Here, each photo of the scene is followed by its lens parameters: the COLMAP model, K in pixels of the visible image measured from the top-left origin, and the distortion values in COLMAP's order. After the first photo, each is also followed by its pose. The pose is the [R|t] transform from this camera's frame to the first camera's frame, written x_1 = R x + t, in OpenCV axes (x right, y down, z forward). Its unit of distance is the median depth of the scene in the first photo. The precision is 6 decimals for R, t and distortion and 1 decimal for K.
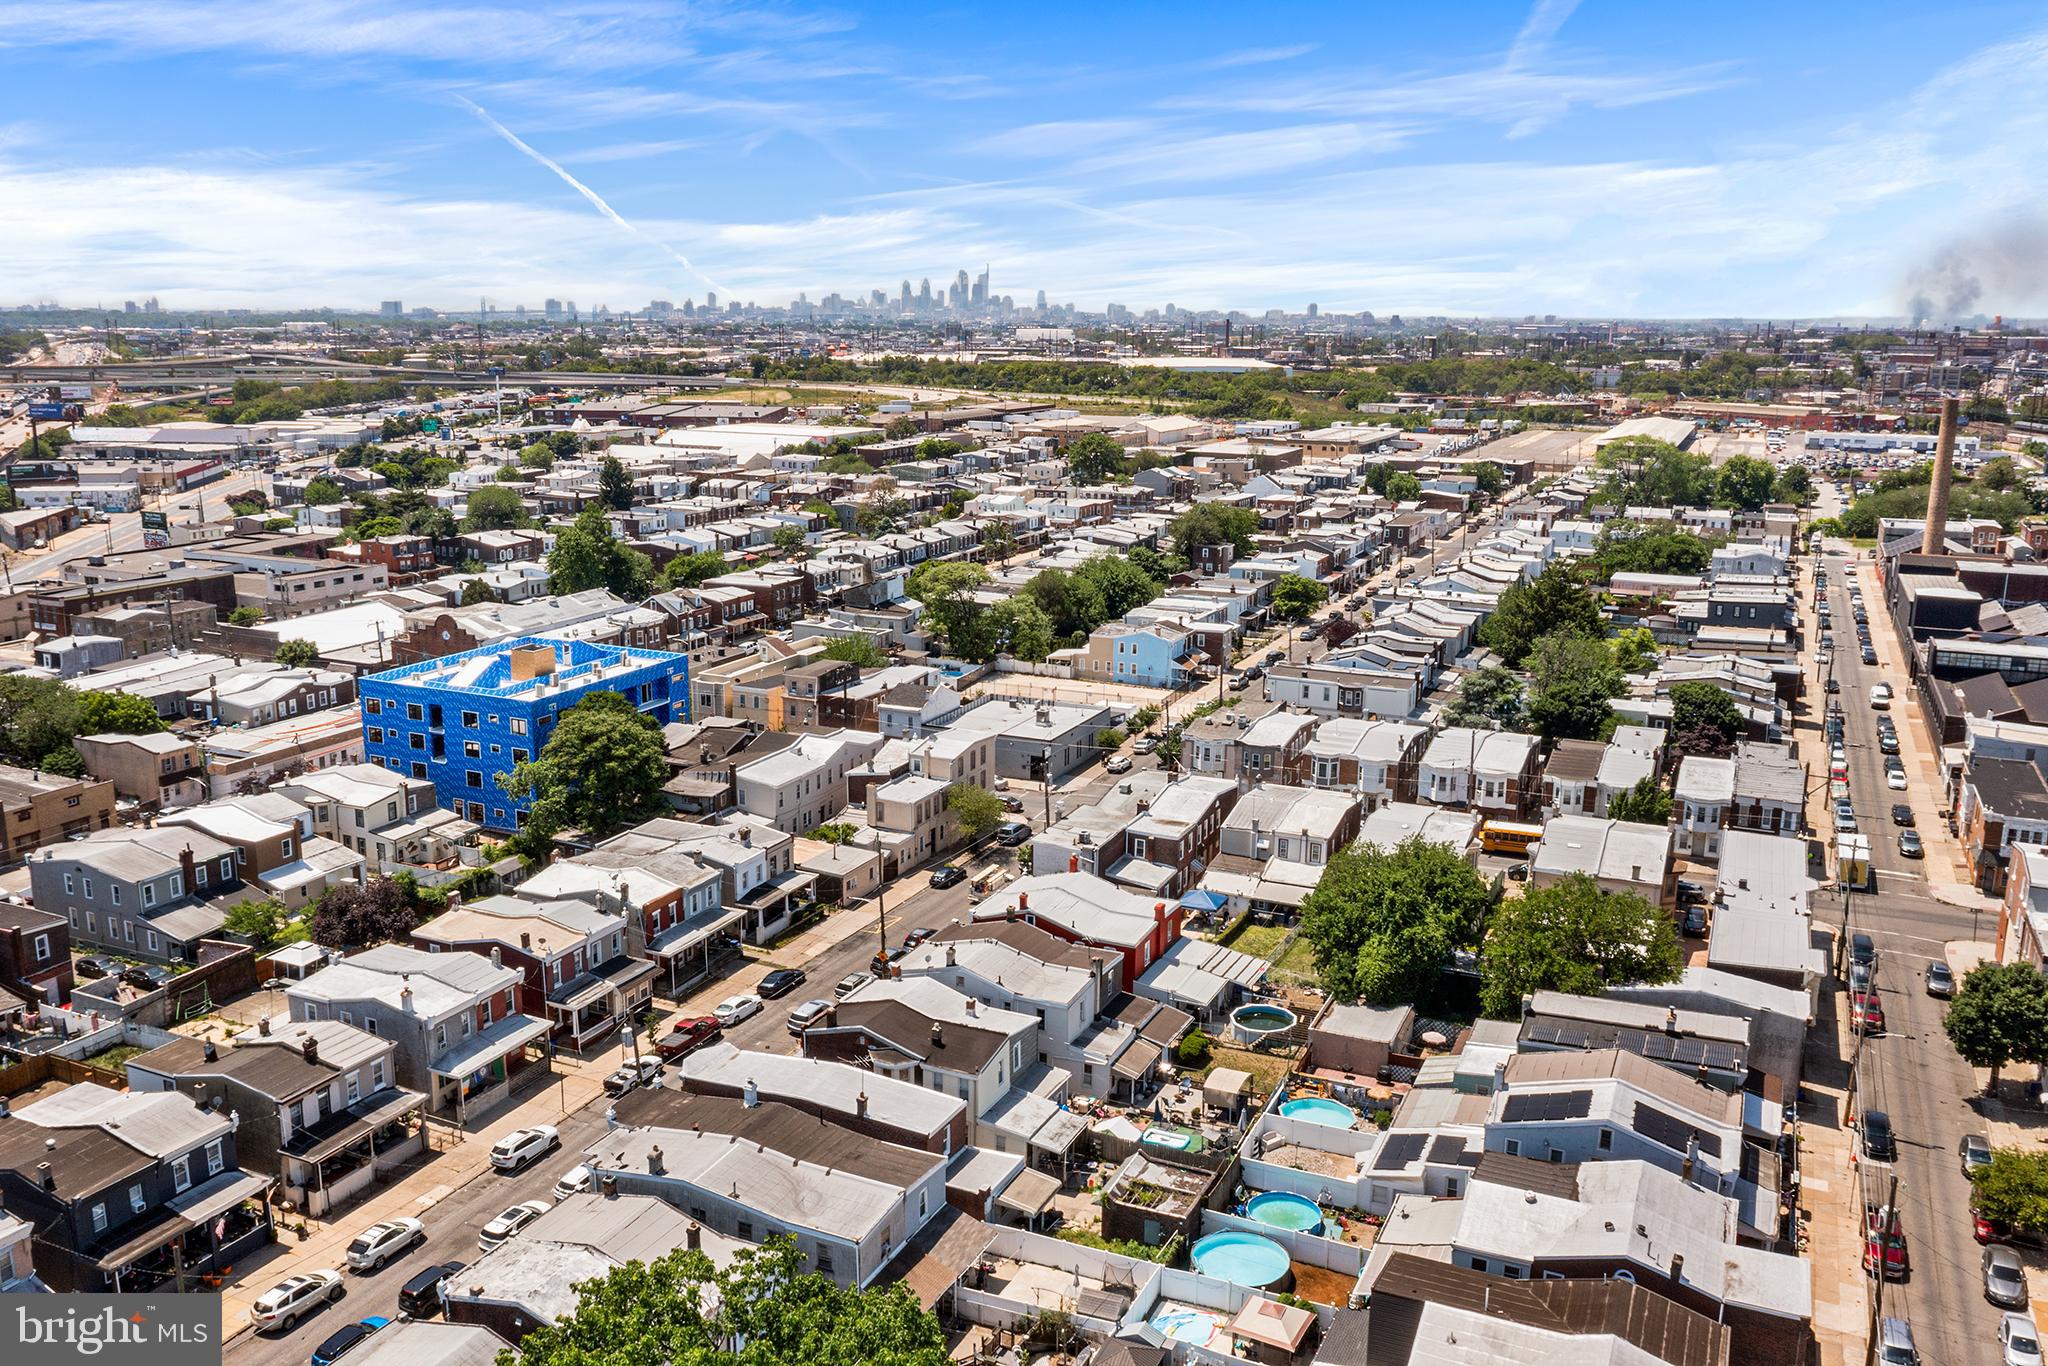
lens RADIAL K [[1597.6, 0, 1024.0], [0, 1597.6, 683.0], [0, 0, 1]] dist [-0.014307, 0.003083]
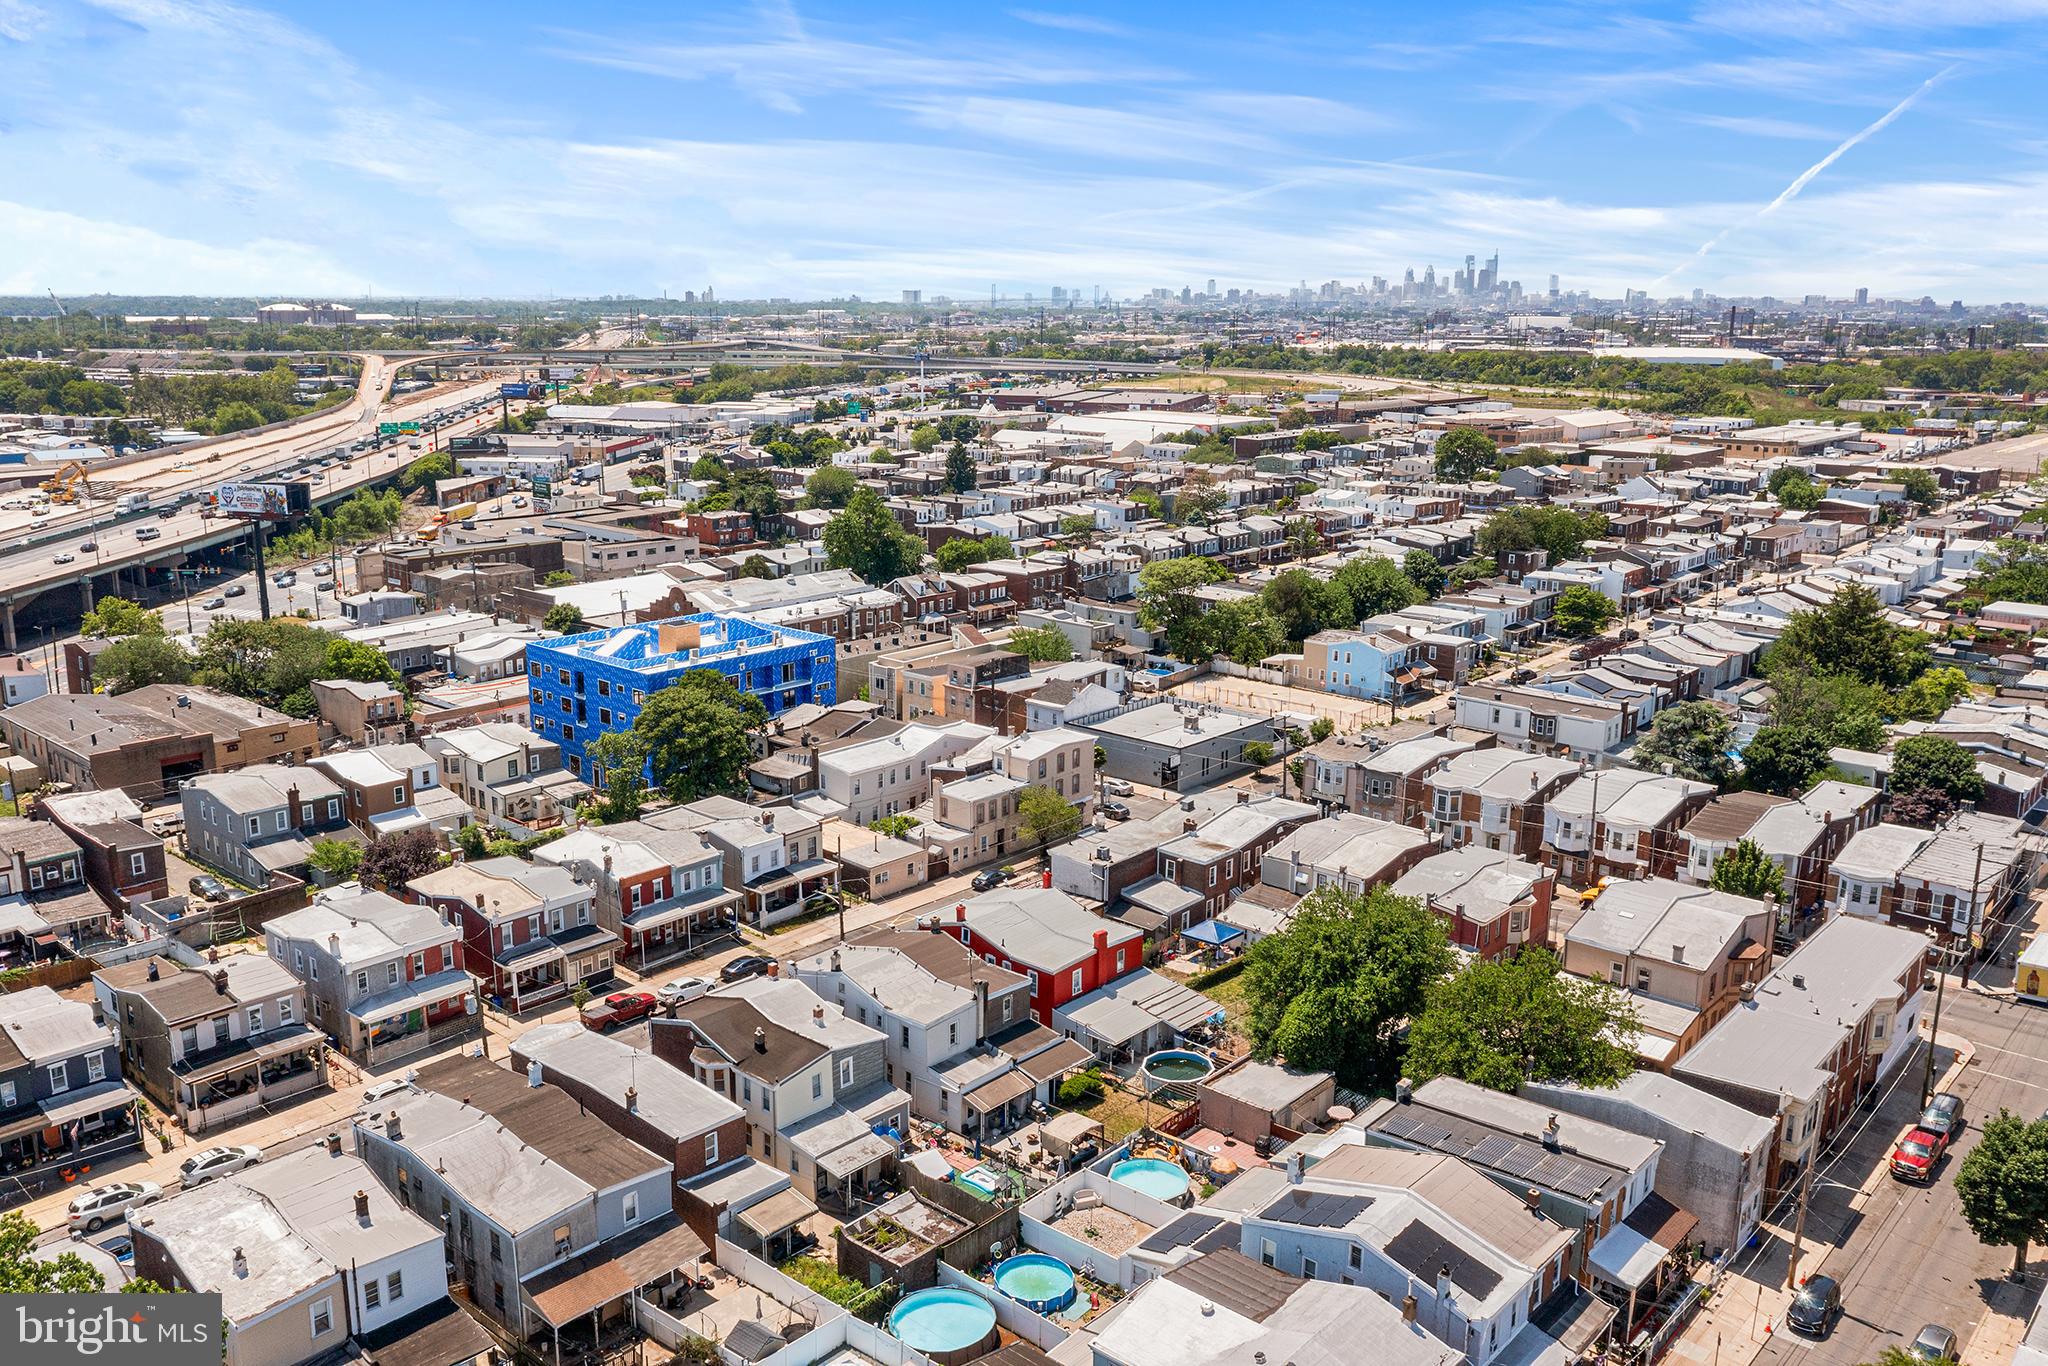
lens RADIAL K [[1597.6, 0, 1024.0], [0, 1597.6, 683.0], [0, 0, 1]] dist [-0.014307, 0.003083]
pose [[0.957496, 0.063160, -0.281447, 0.229328], [-0.061066, 0.998002, 0.016212, -0.015327], [0.281908, 0.001664, 0.959440, 0.065197]]
